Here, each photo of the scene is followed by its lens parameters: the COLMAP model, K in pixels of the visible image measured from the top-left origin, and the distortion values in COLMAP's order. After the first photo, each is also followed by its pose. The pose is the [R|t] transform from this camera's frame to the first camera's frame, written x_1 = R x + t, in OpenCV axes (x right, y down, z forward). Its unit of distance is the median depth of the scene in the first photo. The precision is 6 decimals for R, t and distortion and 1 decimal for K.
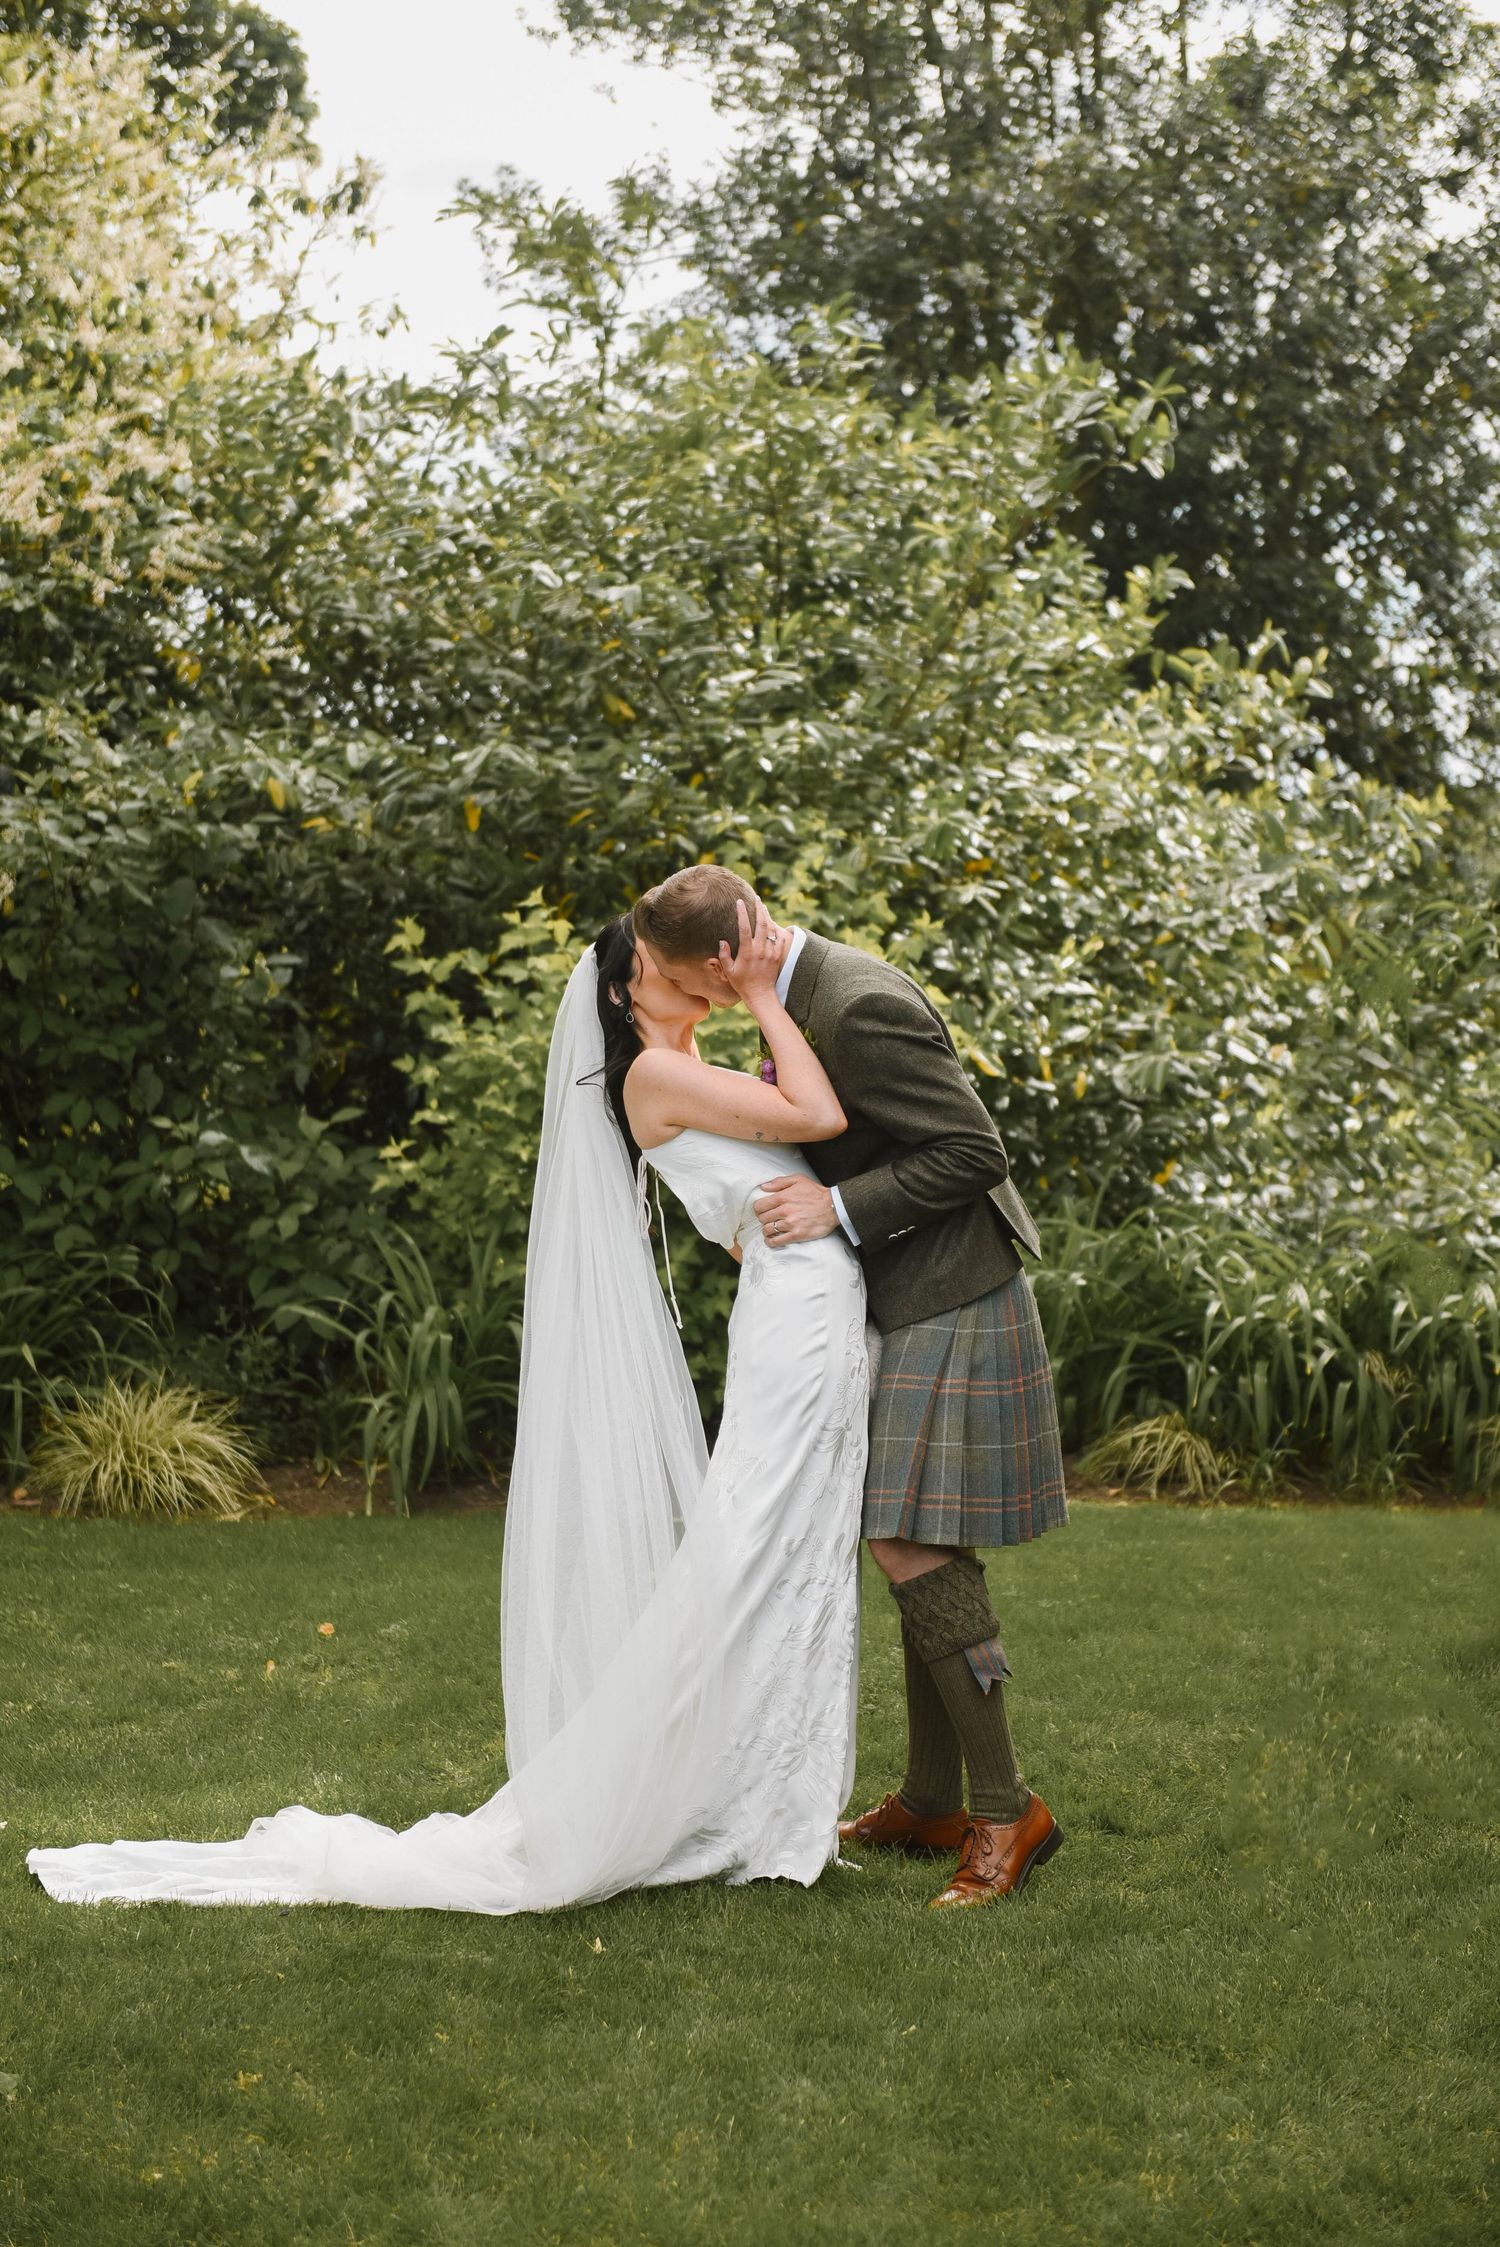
lens RADIAL K [[4527.6, 0, 749.1], [0, 4527.6, 1139.2], [0, 0, 1]] dist [0.403680, 0.000000]
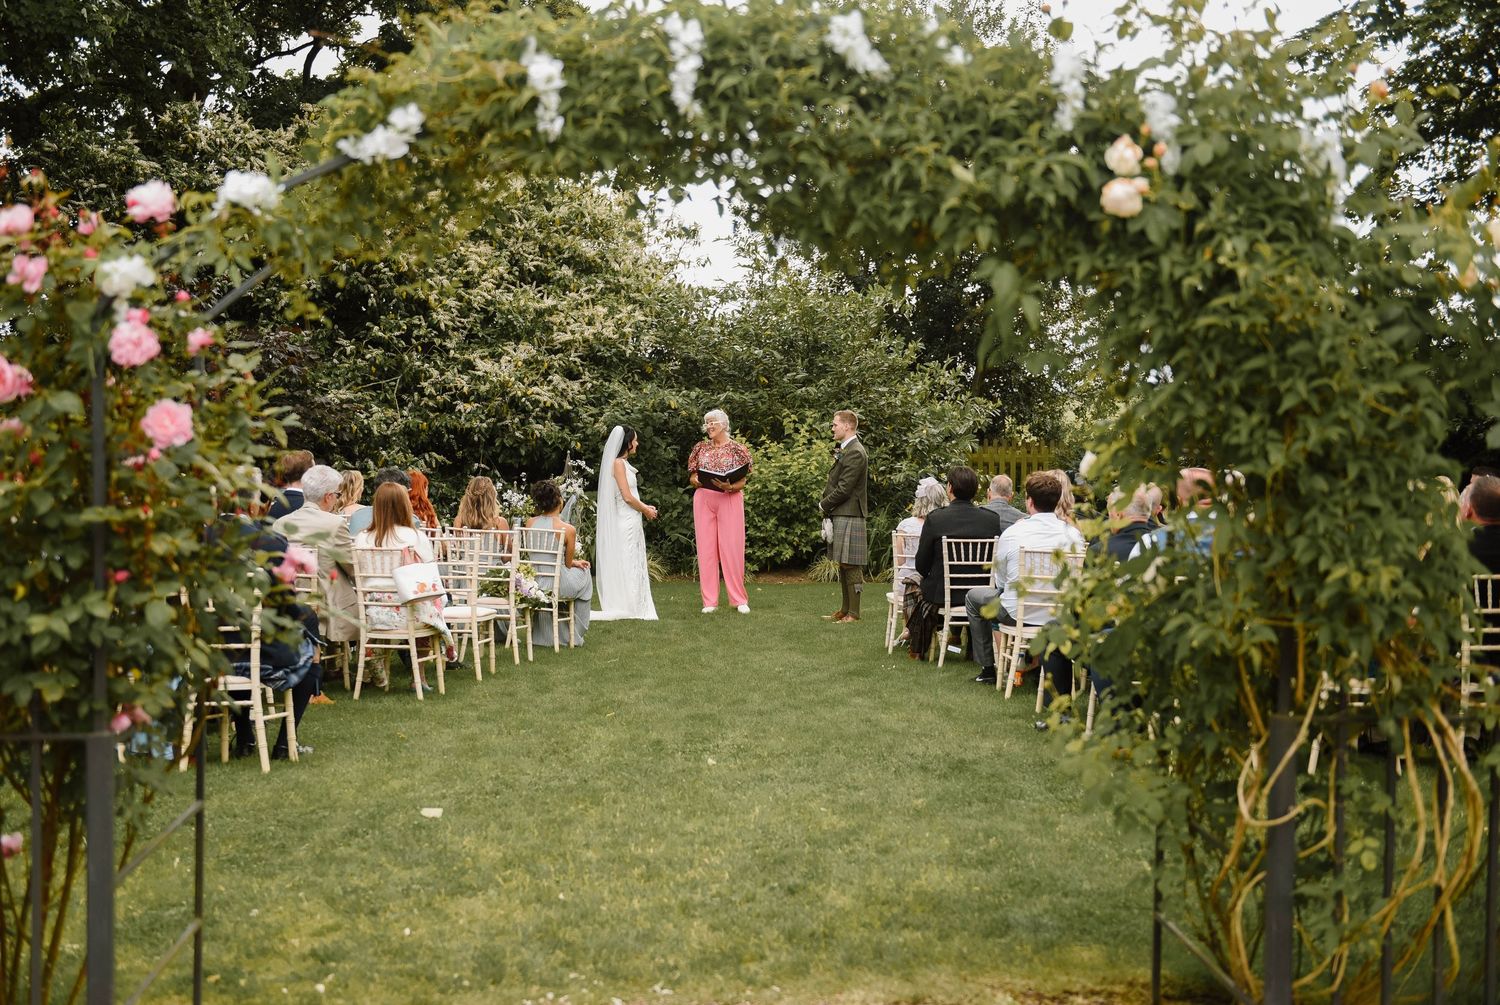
lens RADIAL K [[1941.0, 0, 748.6], [0, 1941.0, 502.8], [0, 0, 1]] dist [-0.000092, 0.000000]
pose [[0.998651, 0.007941, -0.051306, 0.046139], [-0.008753, 0.999840, -0.015632, 0.033062], [0.051173, 0.016060, 0.998561, -0.643510]]
